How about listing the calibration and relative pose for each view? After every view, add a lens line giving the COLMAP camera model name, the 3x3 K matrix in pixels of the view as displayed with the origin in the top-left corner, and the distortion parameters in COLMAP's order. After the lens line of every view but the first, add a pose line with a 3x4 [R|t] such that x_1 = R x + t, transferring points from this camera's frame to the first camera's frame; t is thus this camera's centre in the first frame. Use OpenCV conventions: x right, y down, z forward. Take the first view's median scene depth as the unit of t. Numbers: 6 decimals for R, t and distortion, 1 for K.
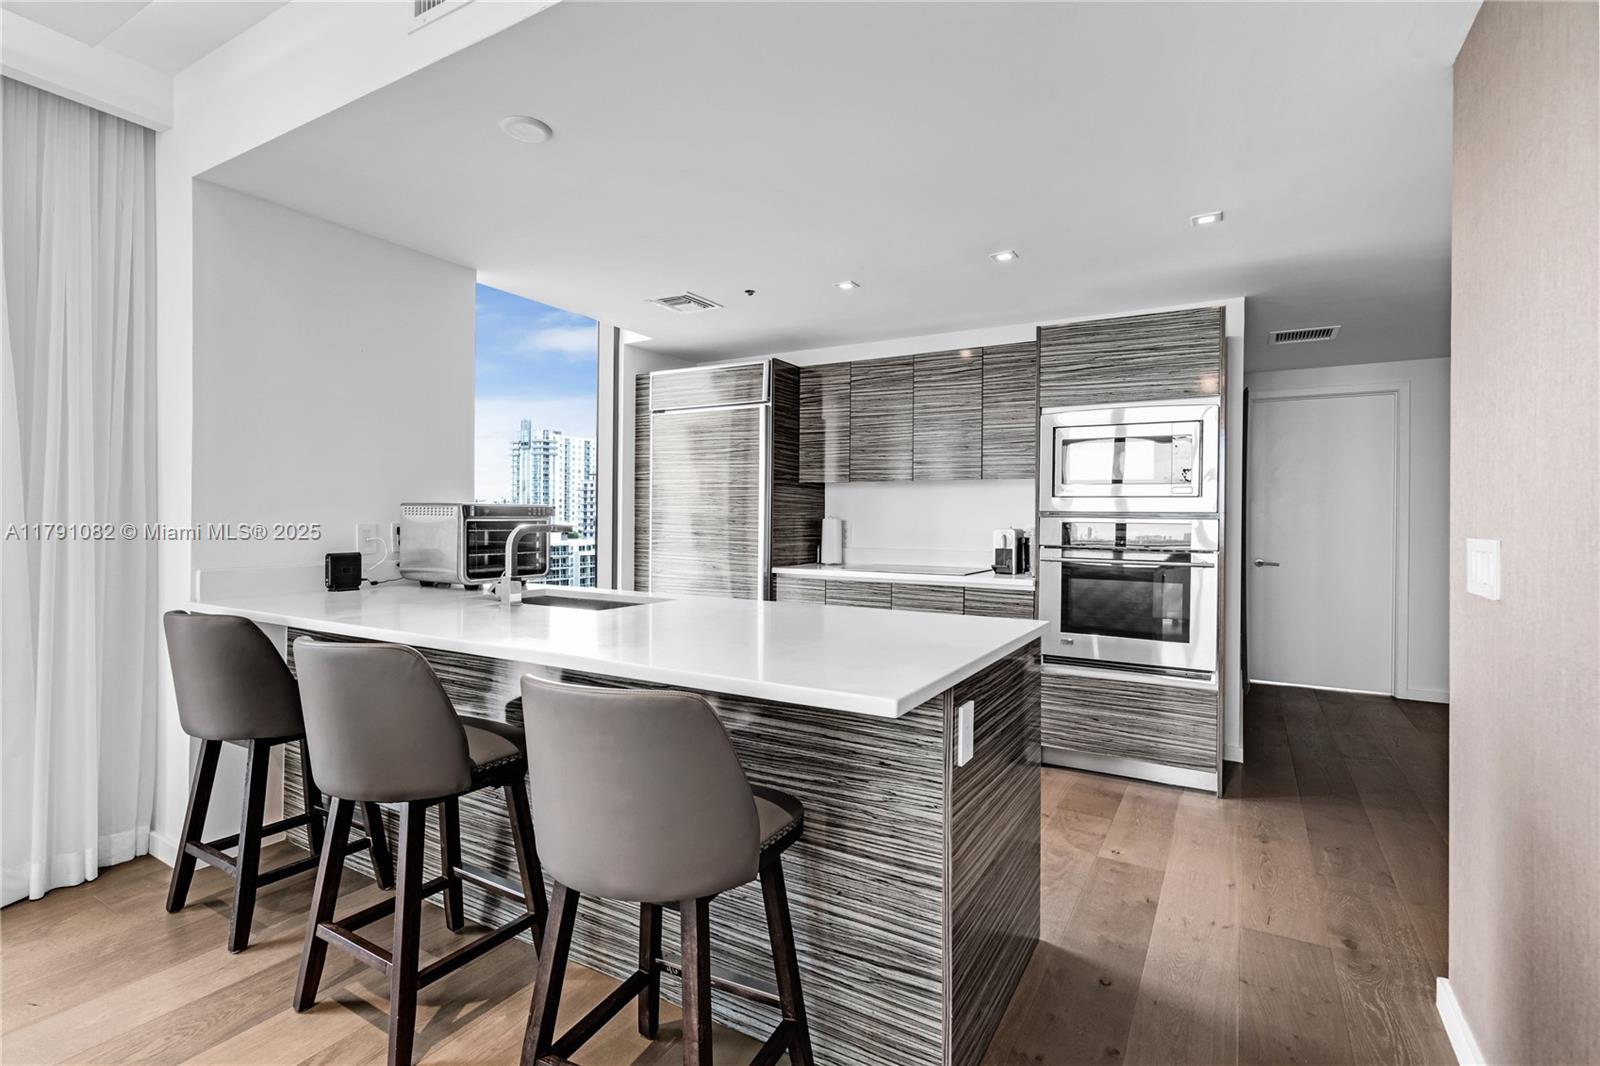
lens RADIAL K [[742.1, 0, 800.5], [0, 742.1, 522.6], [0, 0, 1]] dist [-0.001379, -0.000050]
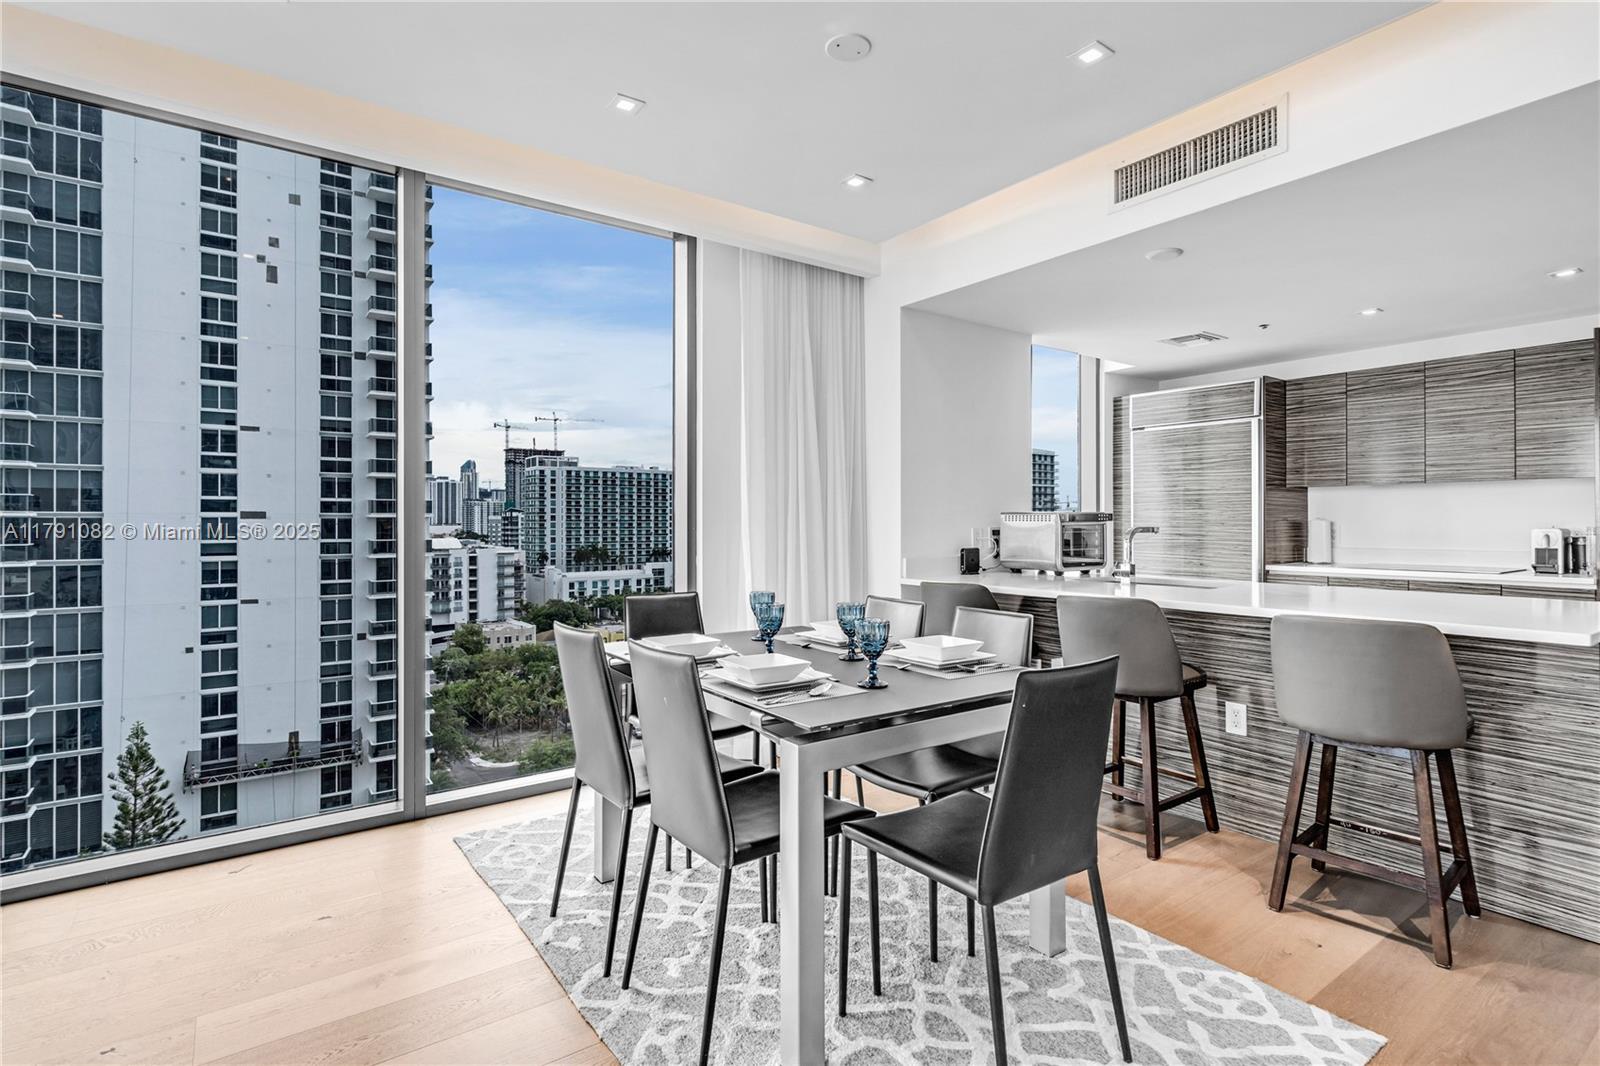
lens RADIAL K [[785.9, 0, 788.2], [0, 785.9, 520.5], [0, 0, 1]] dist [0.004155, 0.001553]
pose [[0.917429, -0.011066, -0.397745, -0.228087], [0.008278, 0.999928, -0.008726, -0.001579], [0.397813, 0.004713, 0.917455, -0.366315]]
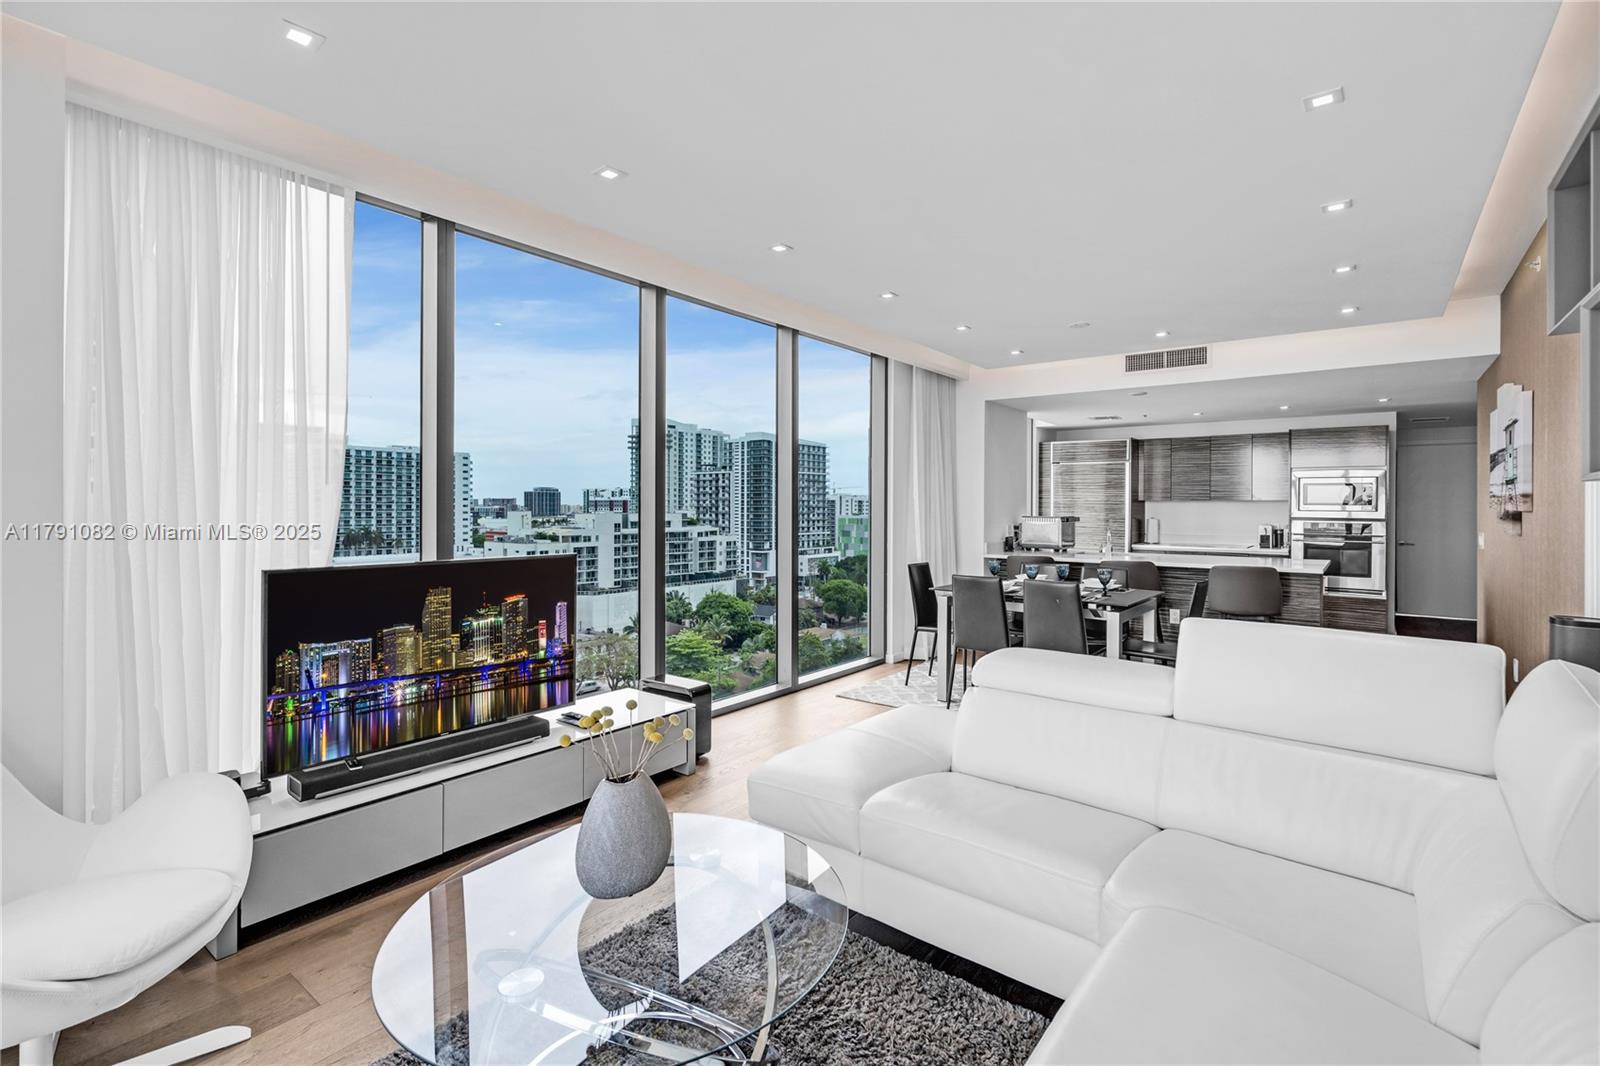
lens RADIAL K [[742.1, 0, 787.3], [0, 742.1, 514.8], [0, 0, 1]] dist [-0.001379, -0.000050]
pose [[0.991612, -0.003594, -0.129204, -0.710883], [0.004647, 0.999958, 0.007850, -0.039294], [0.129170, -0.008385, 0.991587, -1.097765]]
